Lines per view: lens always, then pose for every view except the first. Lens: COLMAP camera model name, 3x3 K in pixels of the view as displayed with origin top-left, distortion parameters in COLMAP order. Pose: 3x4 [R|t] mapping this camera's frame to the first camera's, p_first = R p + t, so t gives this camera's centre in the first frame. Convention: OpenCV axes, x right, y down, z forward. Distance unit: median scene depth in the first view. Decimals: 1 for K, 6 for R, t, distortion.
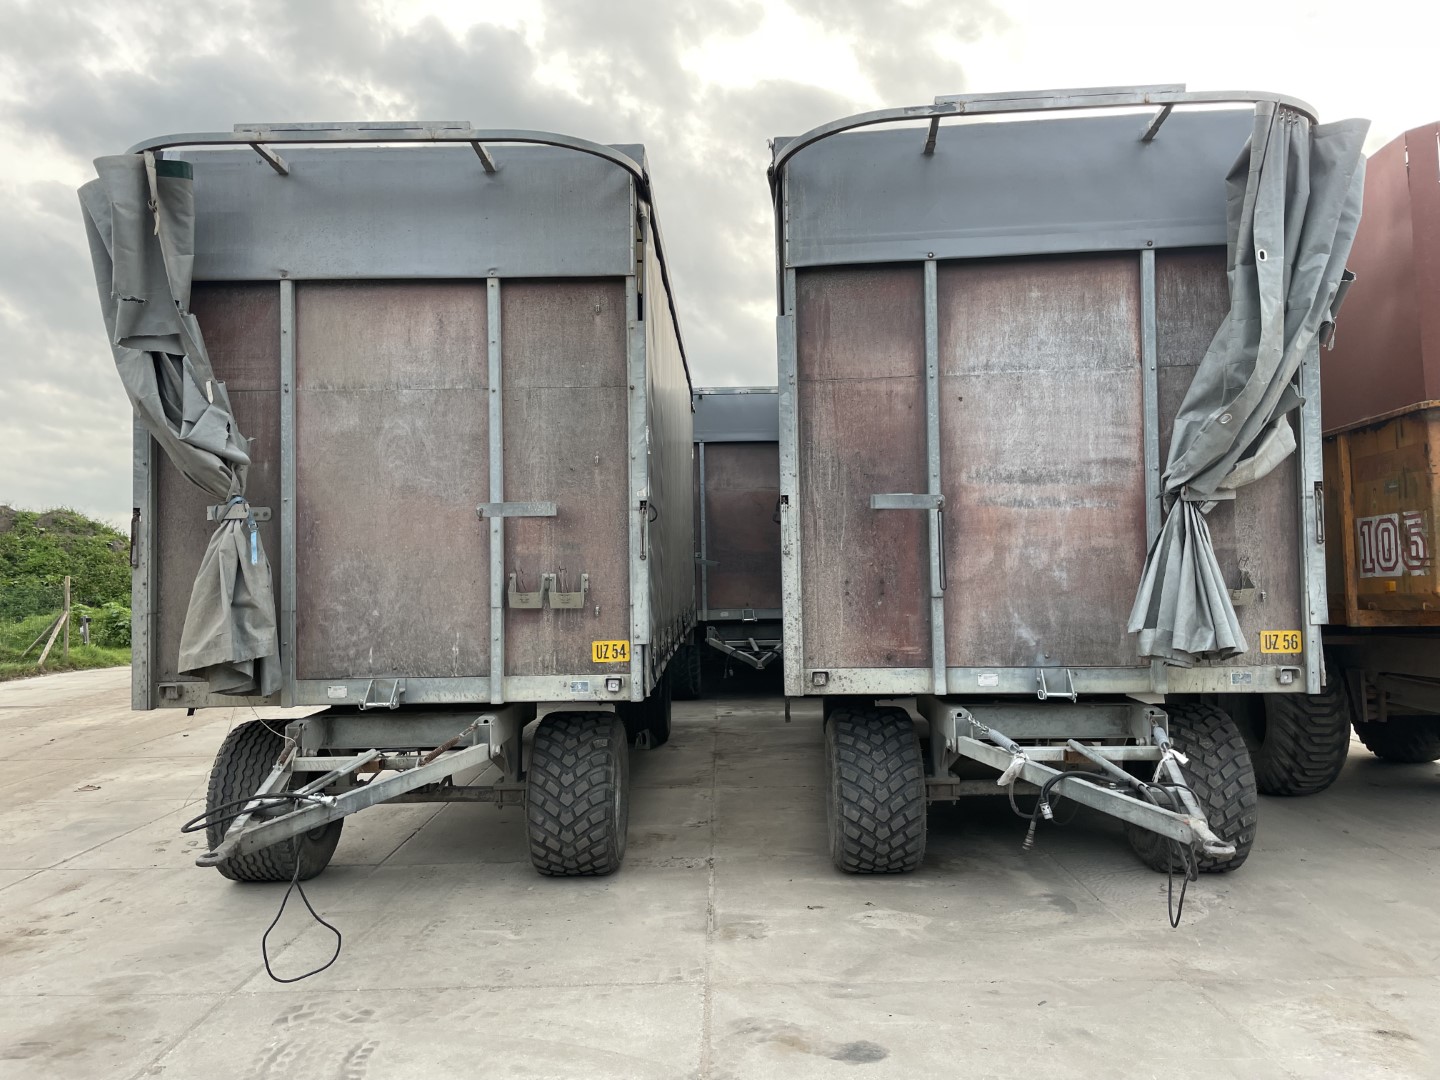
lens RADIAL K [[1099.9, 0, 714.0], [0, 1099.9, 545.0], [0, 0, 1]] dist [0.097490, -0.133242]
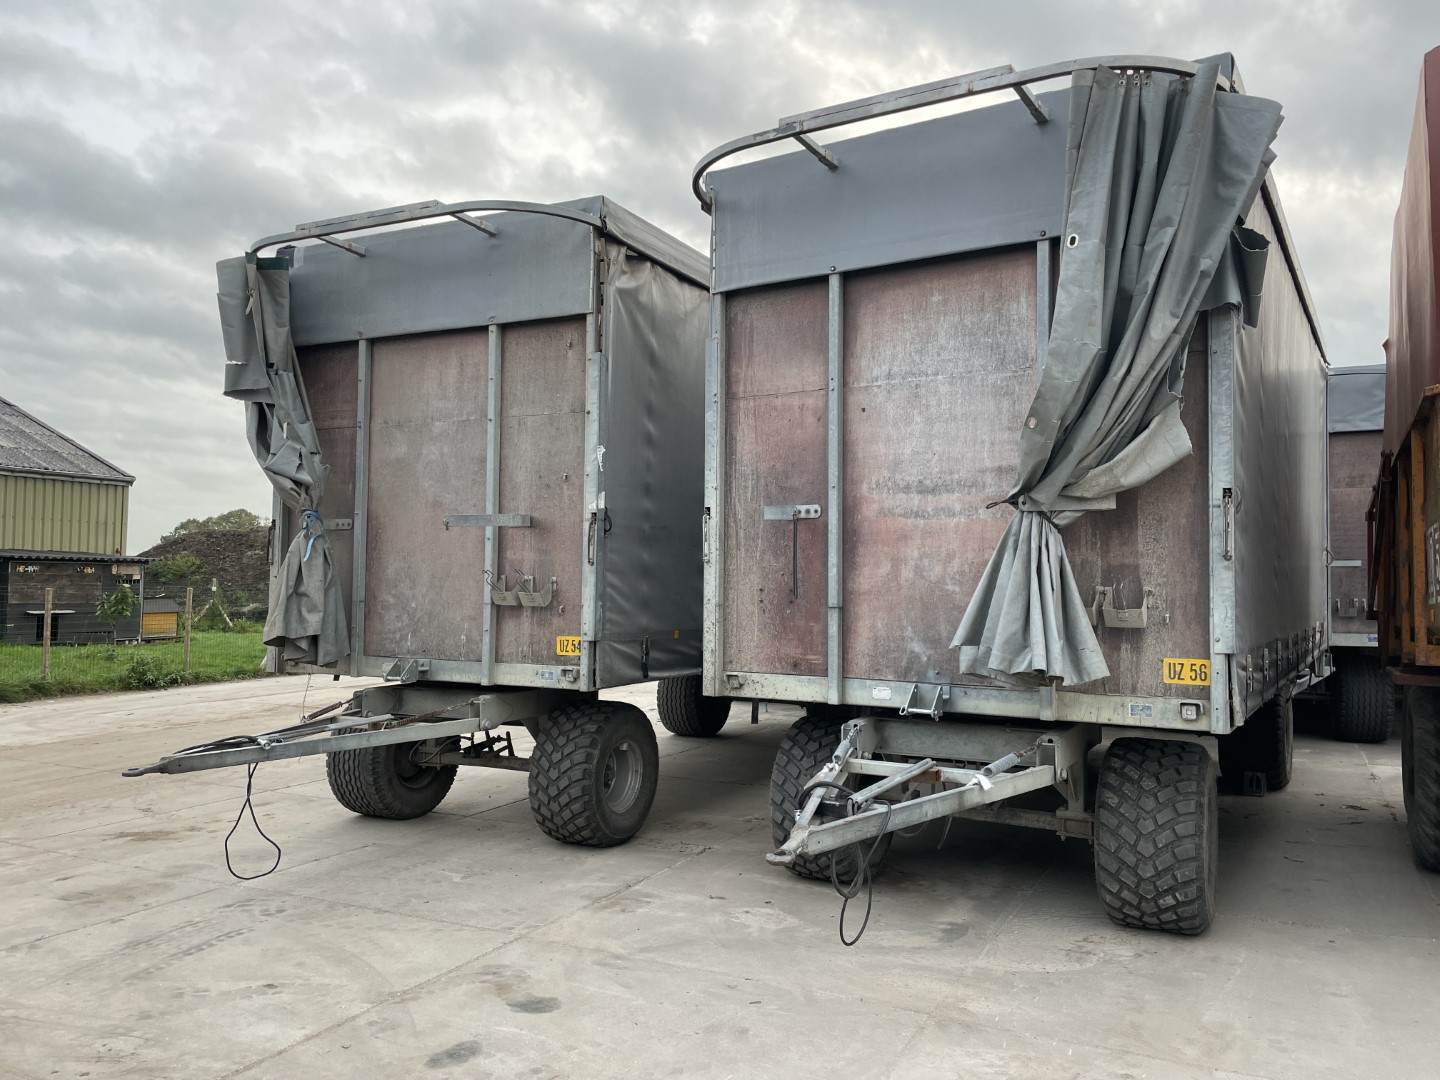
lens RADIAL K [[1095.7, 0, 720.4], [0, 1095.7, 551.0], [0, 0, 1]] dist [0.098348, -0.135879]
pose [[0.895941, 0.011995, -0.444012, 0.551884], [-0.015105, 0.999880, -0.003467, 0.000741], [0.443917, 0.009813, 0.896014, 0.056799]]
